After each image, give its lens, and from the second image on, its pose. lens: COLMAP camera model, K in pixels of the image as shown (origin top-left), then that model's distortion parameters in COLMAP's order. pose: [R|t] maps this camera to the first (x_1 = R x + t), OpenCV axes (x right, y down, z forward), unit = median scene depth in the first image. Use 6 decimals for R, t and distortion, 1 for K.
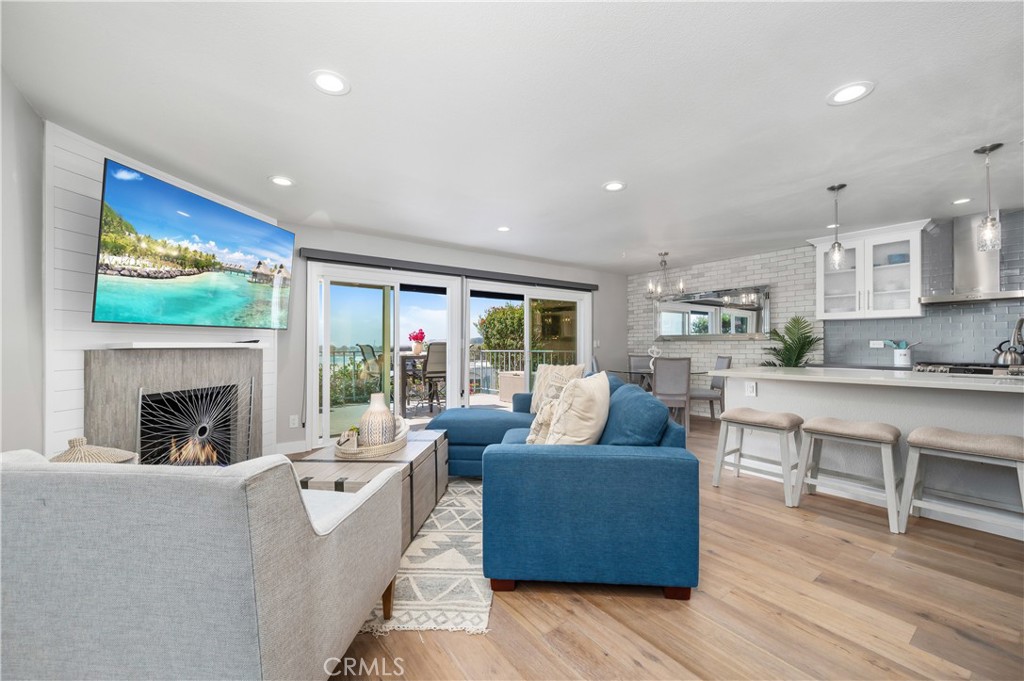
lens RADIAL K [[407.1, 0, 517.9], [0, 407.1, 341.0], [0, 0, 1]] dist [-0.002094, 0.000663]
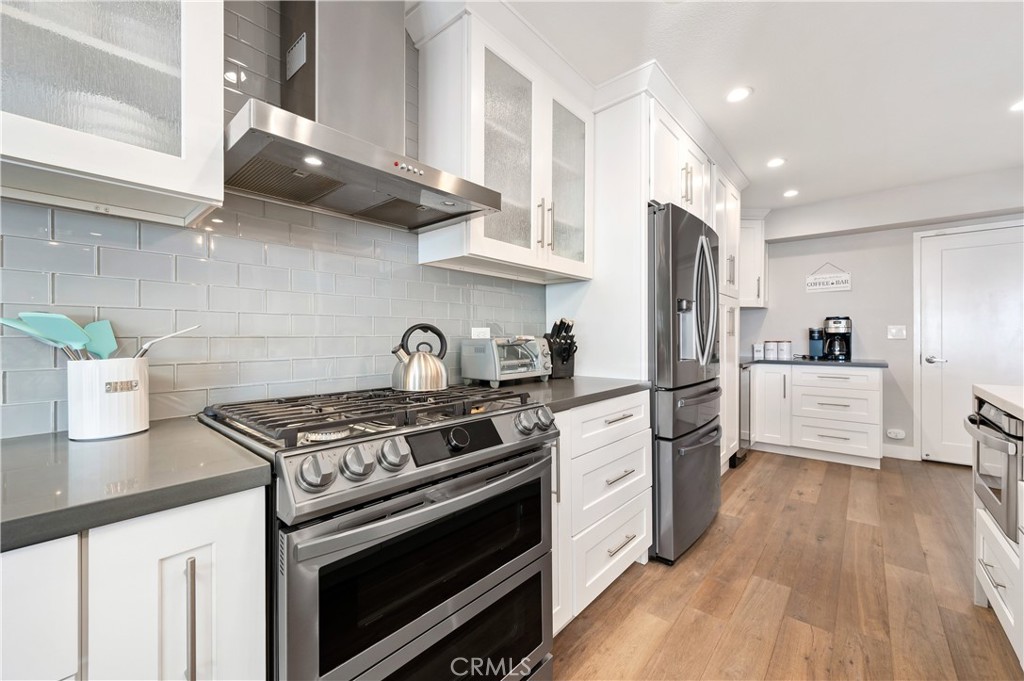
lens RADIAL K [[407.1, 0, 507.4], [0, 407.1, 338.8], [0, 0, 1]] dist [-0.002094, 0.000663]
pose [[-0.206651, 0.000486, 0.978415, 0.704684], [-0.006257, 0.999979, -0.001818, 0.009234], [-0.978395, -0.006497, -0.206643, 0.848712]]
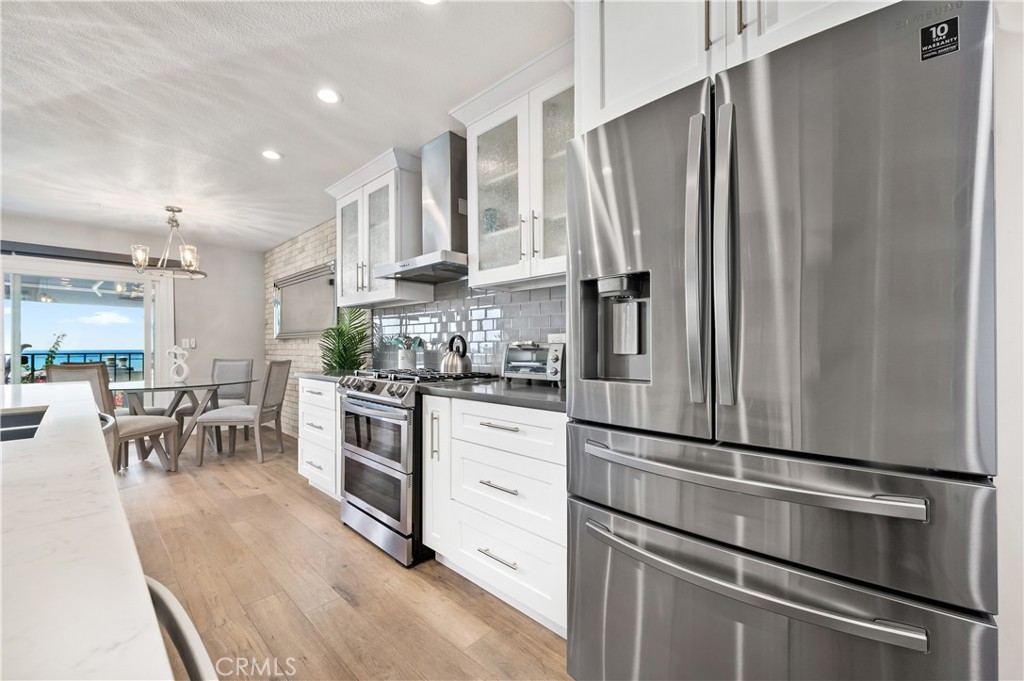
lens RADIAL K [[407.1, 0, 515.5], [0, 407.1, 338.2], [0, 0, 1]] dist [-0.002094, 0.000663]
pose [[0.983324, -0.004093, 0.181816, 1.005917], [0.003490, 0.999987, 0.003636, 0.001046], [-0.181829, -0.002940, 0.983326, 0.299842]]
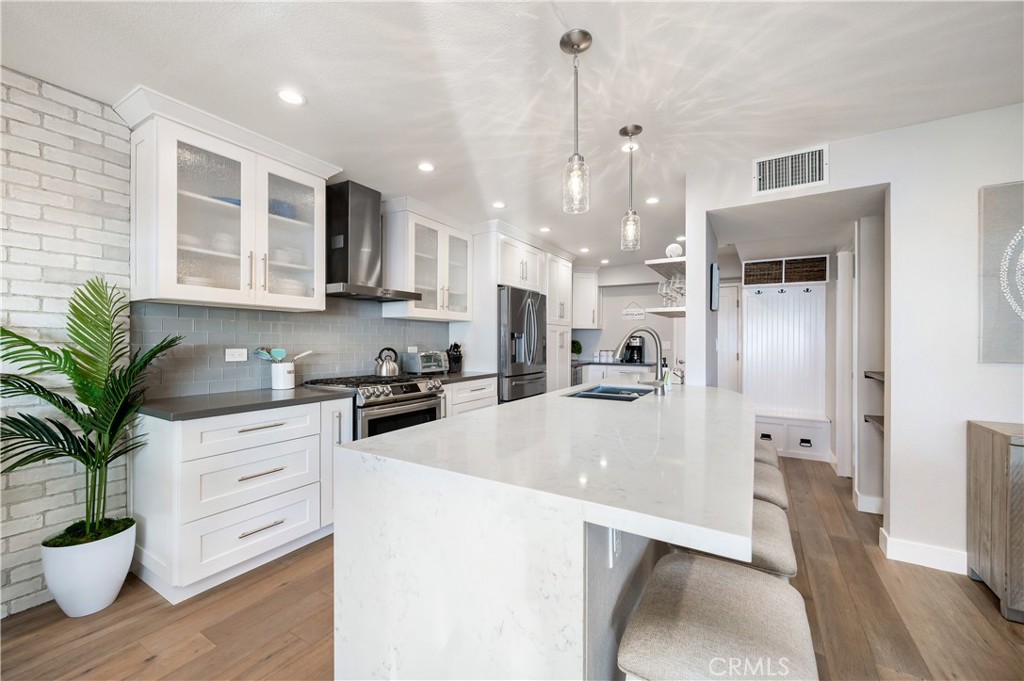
lens RADIAL K [[407.1, 0, 510.3], [0, 407.1, 344.0], [0, 0, 1]] dist [-0.002094, 0.000663]
pose [[-0.375888, 0.001363, 0.926664, 0.255389], [-0.005649, 0.999977, -0.003762, -0.007484], [-0.926648, -0.006648, -0.375872, 0.919458]]
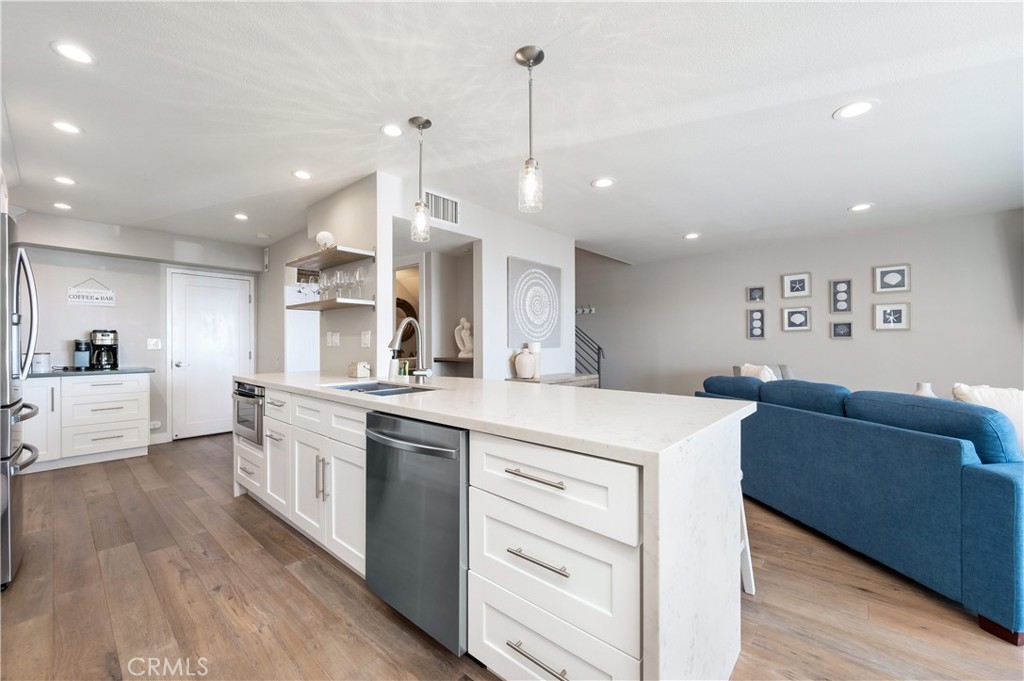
lens RADIAL K [[407.1, 0, 510.6], [0, 407.1, 341.7], [0, 0, 1]] dist [-0.002094, 0.000663]
pose [[-0.979205, 0.006467, -0.202772, 0.667688], [0.009282, 0.999873, -0.012935, 0.005159], [0.202663, -0.014548, -0.979141, 1.109965]]
